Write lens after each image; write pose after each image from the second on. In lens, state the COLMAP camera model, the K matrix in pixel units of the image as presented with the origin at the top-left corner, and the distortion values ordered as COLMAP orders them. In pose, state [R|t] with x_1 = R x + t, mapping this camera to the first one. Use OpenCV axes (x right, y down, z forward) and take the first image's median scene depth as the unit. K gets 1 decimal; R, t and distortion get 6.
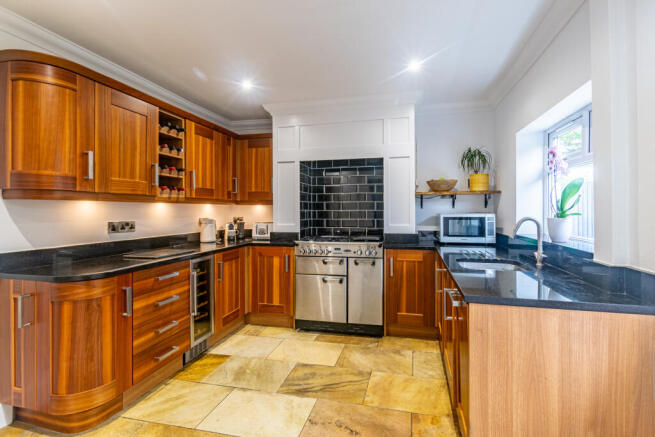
lens RADIAL K [[293.6, 0, 329.4], [0, 293.6, 208.4], [0, 0, 1]] dist [-0.000438, -0.000062]
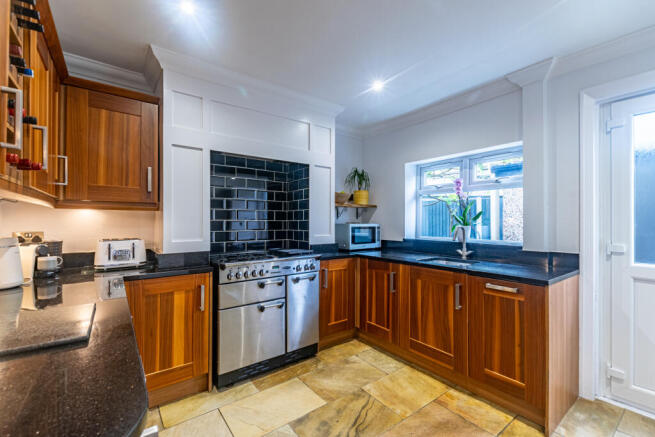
lens RADIAL K [[288.8, 0, 327.5], [0, 288.8, 218.5], [0, 0, 1]] dist [0.000754, -0.000019]
pose [[0.625188, 0.010533, 0.780403, -0.513806], [-0.009852, 0.999936, -0.005604, 0.005451], [-0.780412, -0.004185, 0.625251, 0.382585]]
